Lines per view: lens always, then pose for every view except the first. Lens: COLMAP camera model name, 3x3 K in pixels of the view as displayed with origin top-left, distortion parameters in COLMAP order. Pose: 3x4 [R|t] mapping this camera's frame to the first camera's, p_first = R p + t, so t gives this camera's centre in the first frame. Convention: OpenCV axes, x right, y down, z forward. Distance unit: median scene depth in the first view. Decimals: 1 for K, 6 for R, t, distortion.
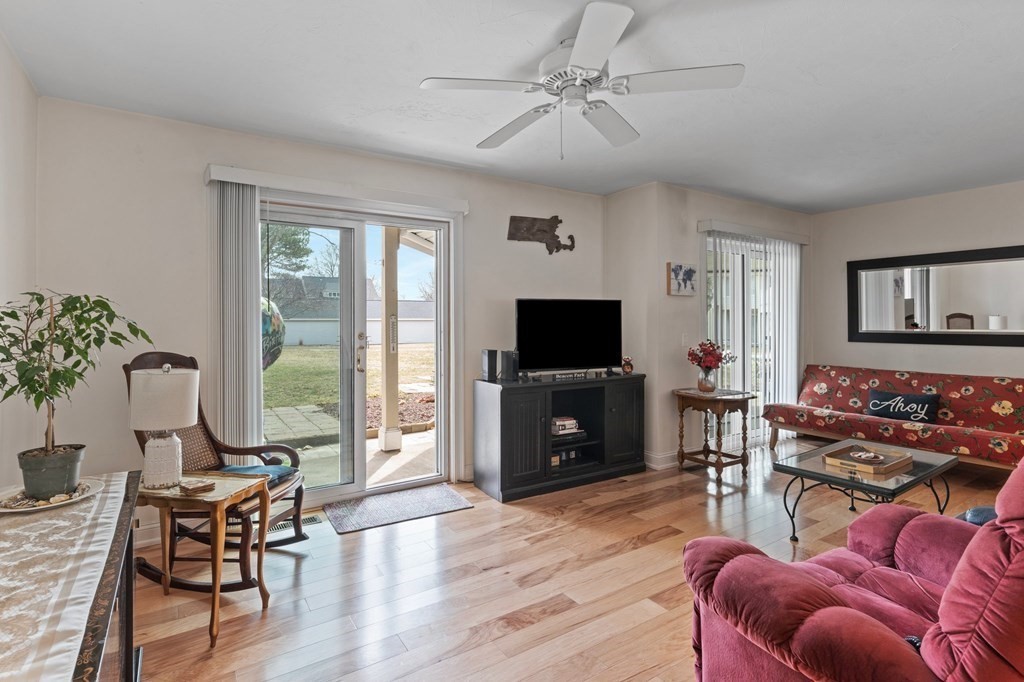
lens RADIAL K [[496.3, 0, 505.0], [0, 496.3, 322.1], [0, 0, 1]] dist [0.003356, -0.000429]
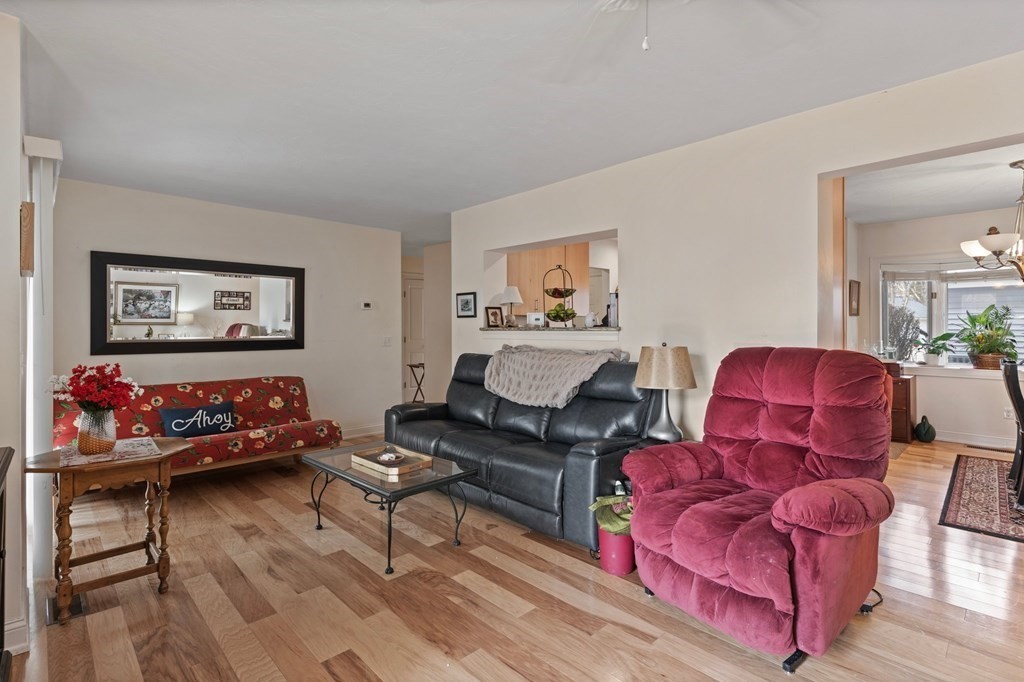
lens RADIAL K [[496.3, 0, 505.7], [0, 496.3, 323.9], [0, 0, 1]] dist [0.003356, -0.000429]
pose [[-0.182023, 0.012845, 0.983210, -0.243278], [0.004496, 0.999915, -0.012231, 0.004446], [-0.983284, 0.002194, -0.182065, 0.691840]]
